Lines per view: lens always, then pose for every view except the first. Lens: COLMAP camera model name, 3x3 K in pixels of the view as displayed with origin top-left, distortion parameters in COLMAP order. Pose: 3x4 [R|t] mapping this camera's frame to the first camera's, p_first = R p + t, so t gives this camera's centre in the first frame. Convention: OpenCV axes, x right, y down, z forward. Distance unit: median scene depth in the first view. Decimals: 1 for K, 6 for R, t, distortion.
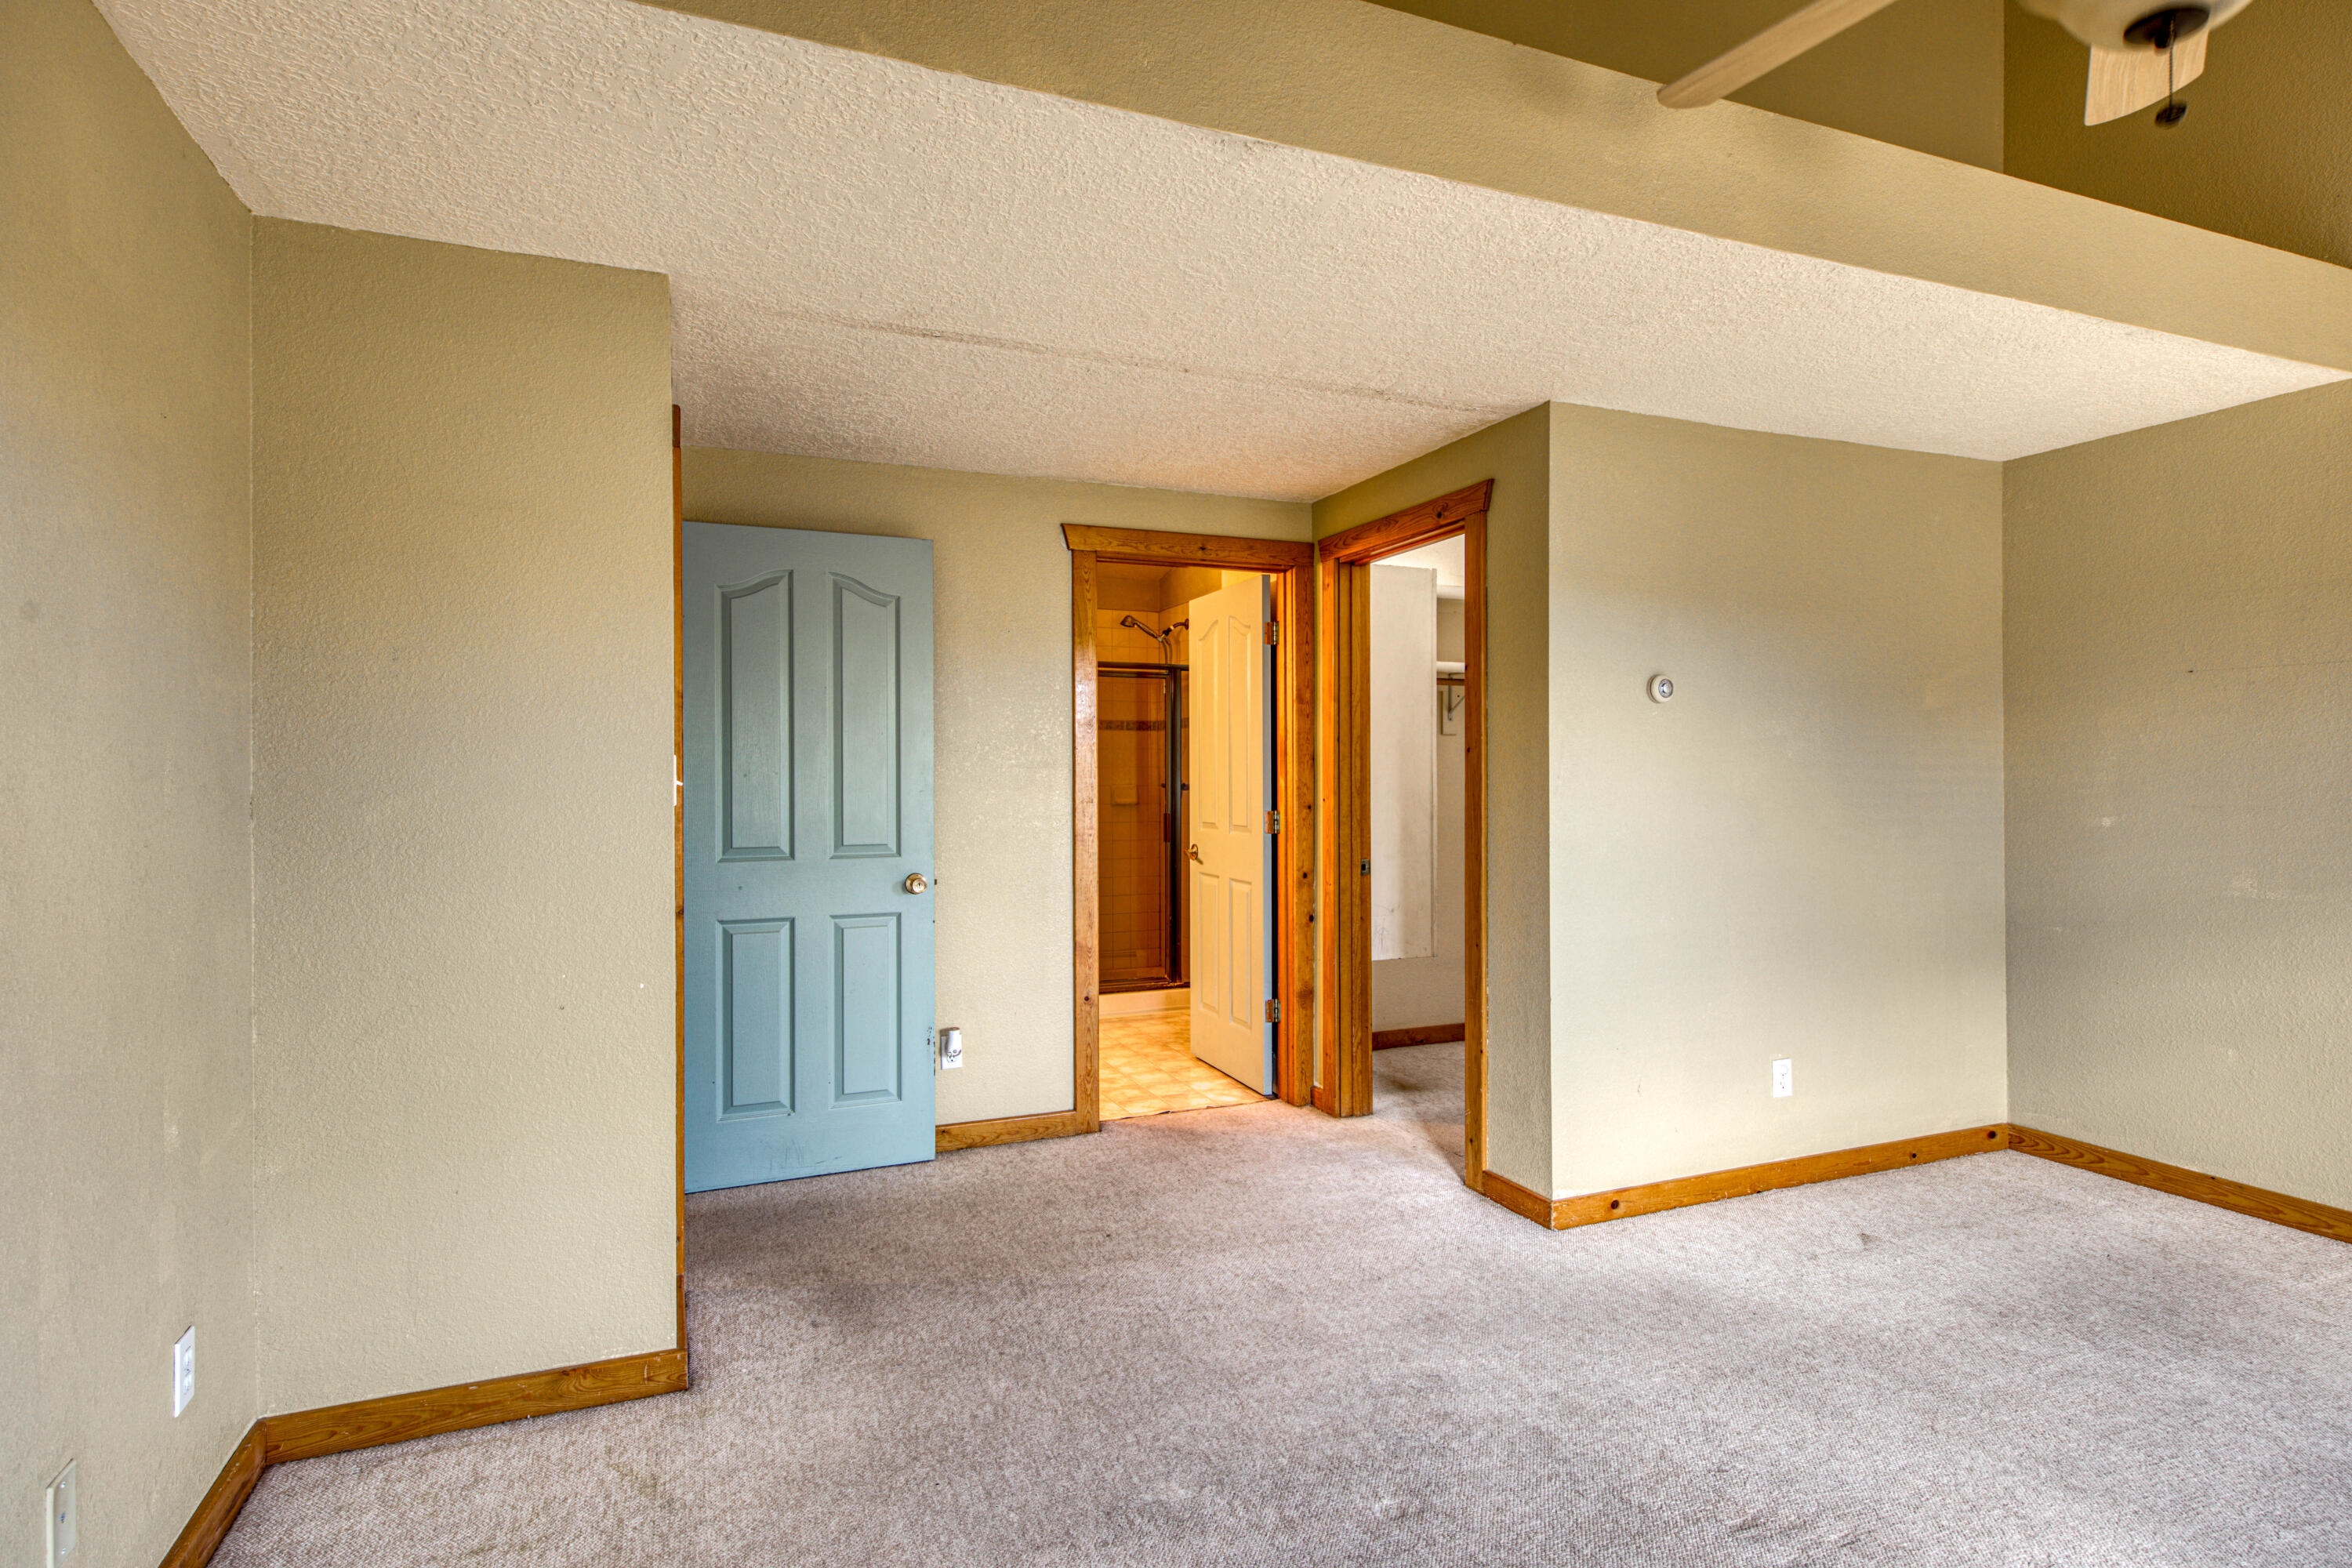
lens RADIAL K [[1199.4, 0, 1200.8], [0, 1199.4, 781.6], [0, 0, 1]] dist [0.002162, -0.000694]
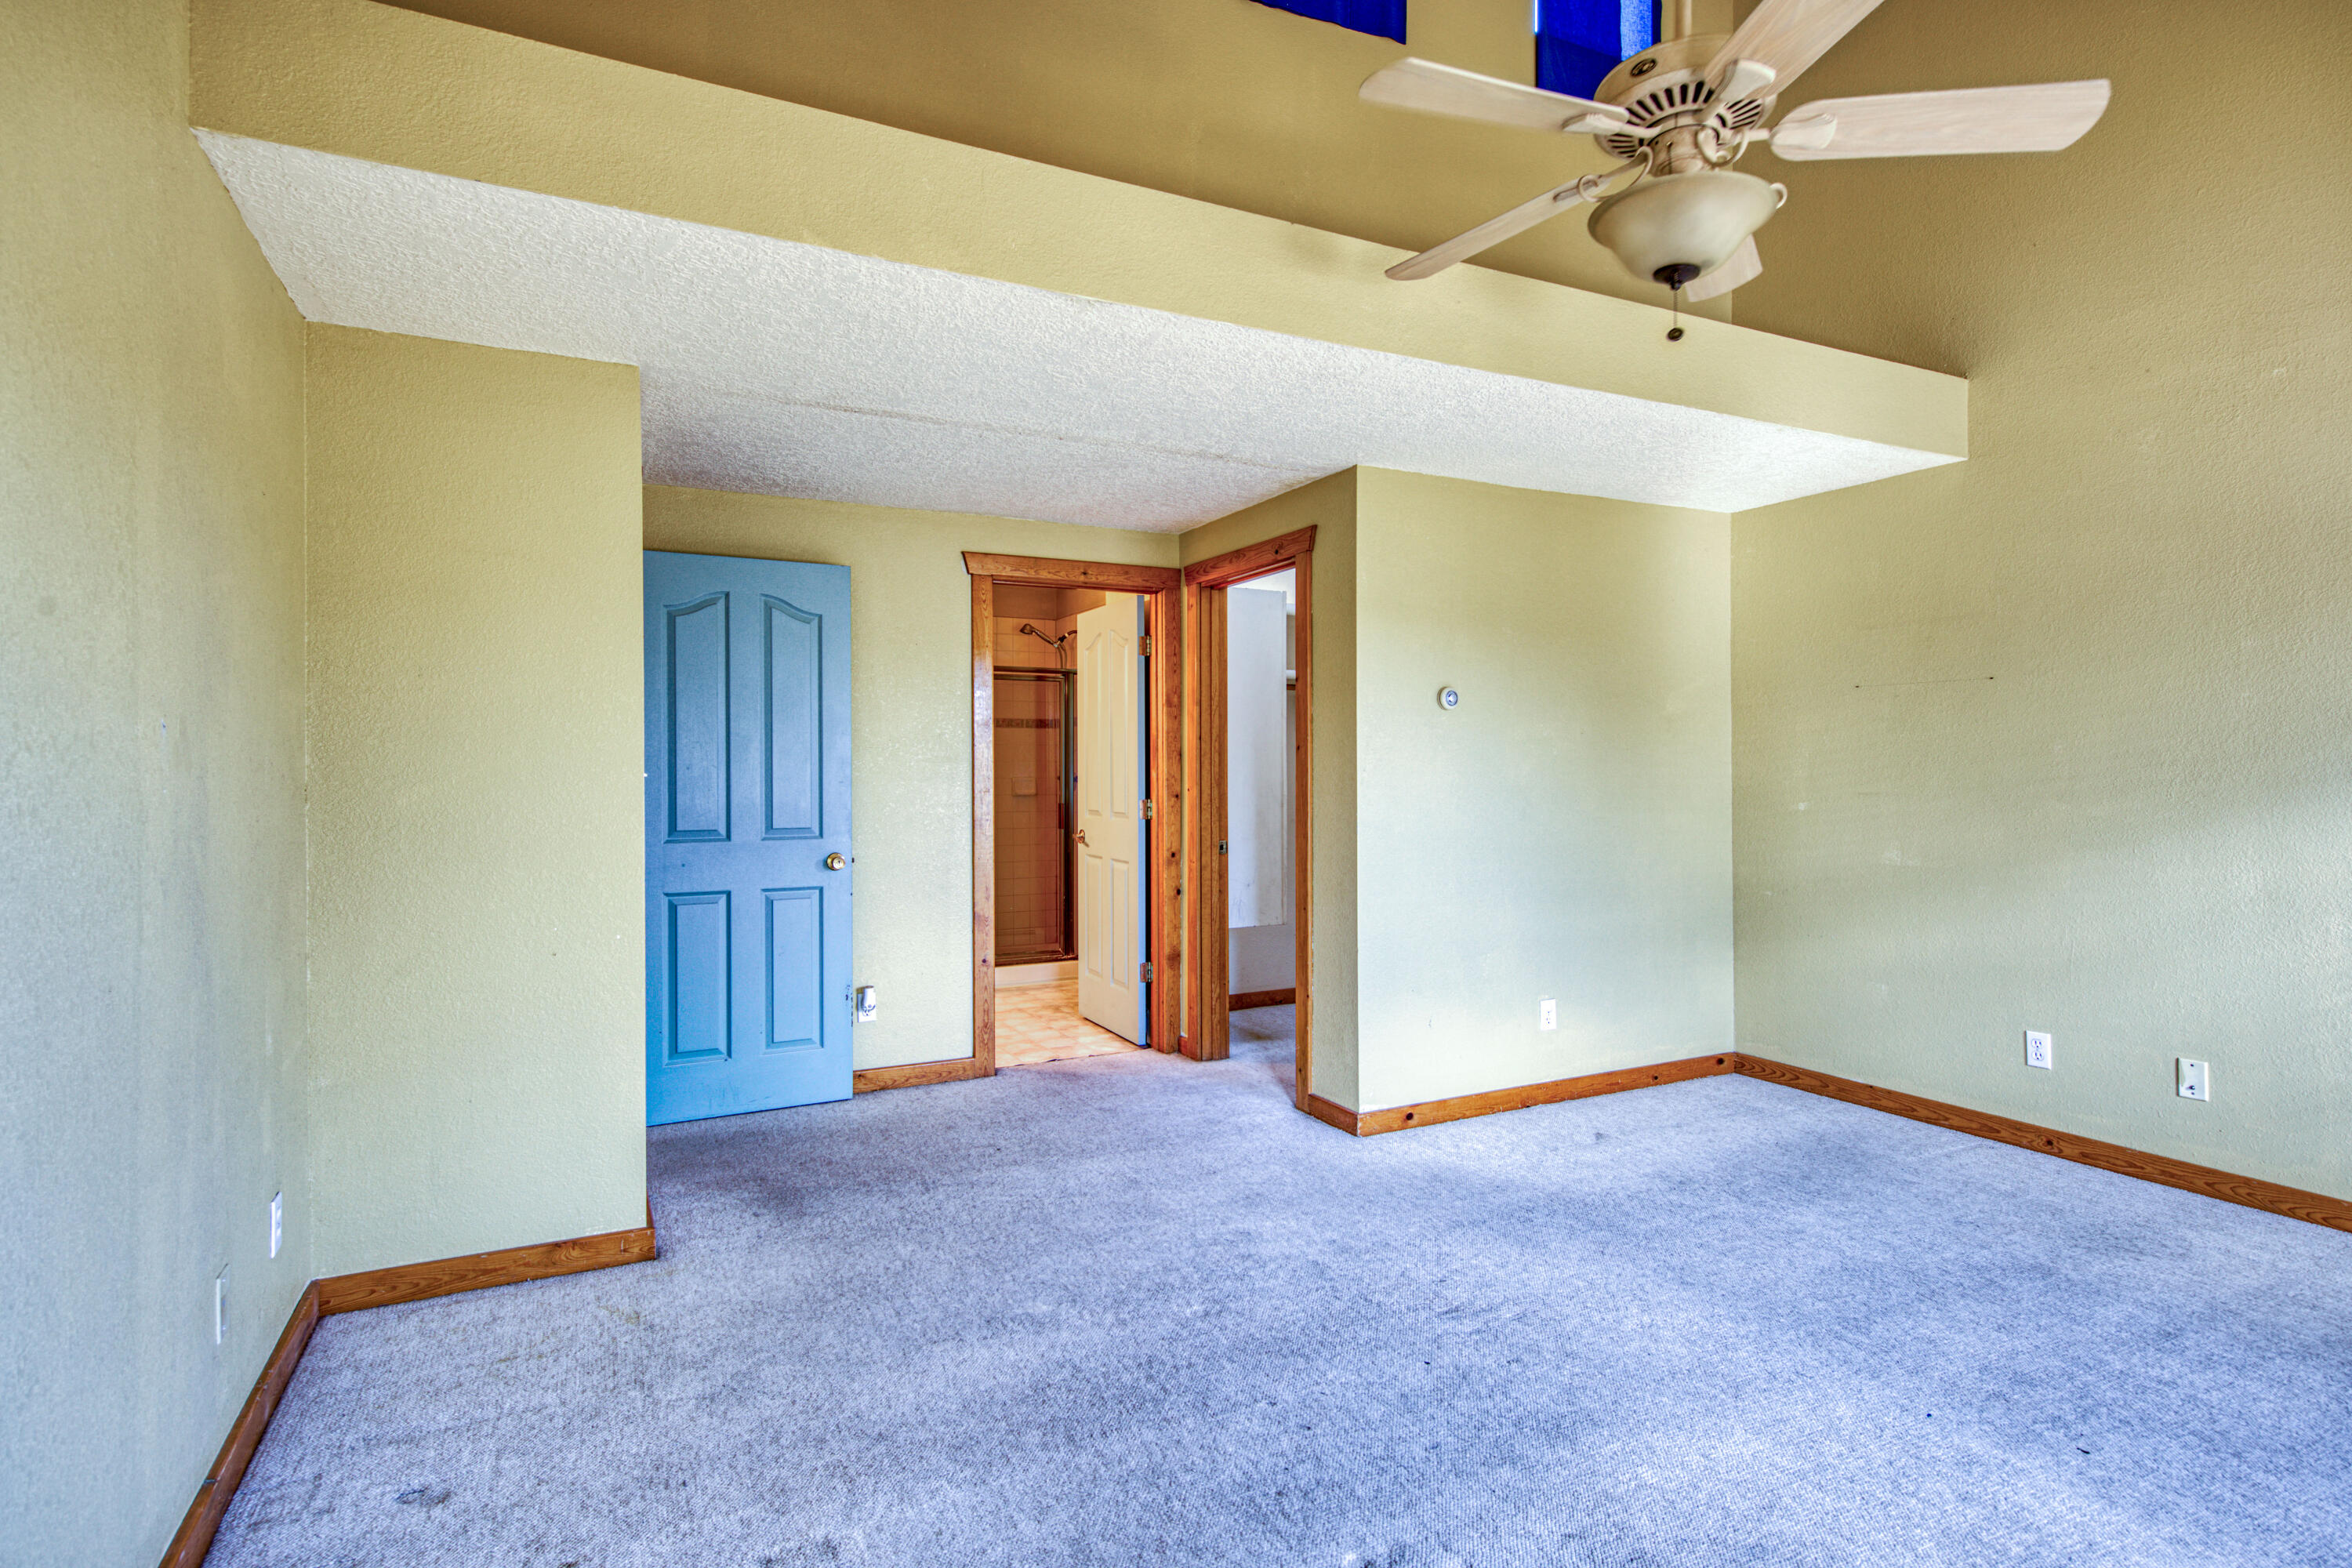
lens RADIAL K [[1210.0, 0, 1160.0], [0, 1210.0, 780.3], [0, 0, 1]] dist [0.004123, 0.000202]
pose [[0.999335, 0.000300, 0.036452, 0.041291], [-0.000433, 0.999993, 0.003642, 0.002057], [-0.036451, -0.003655, 0.999329, -0.225021]]
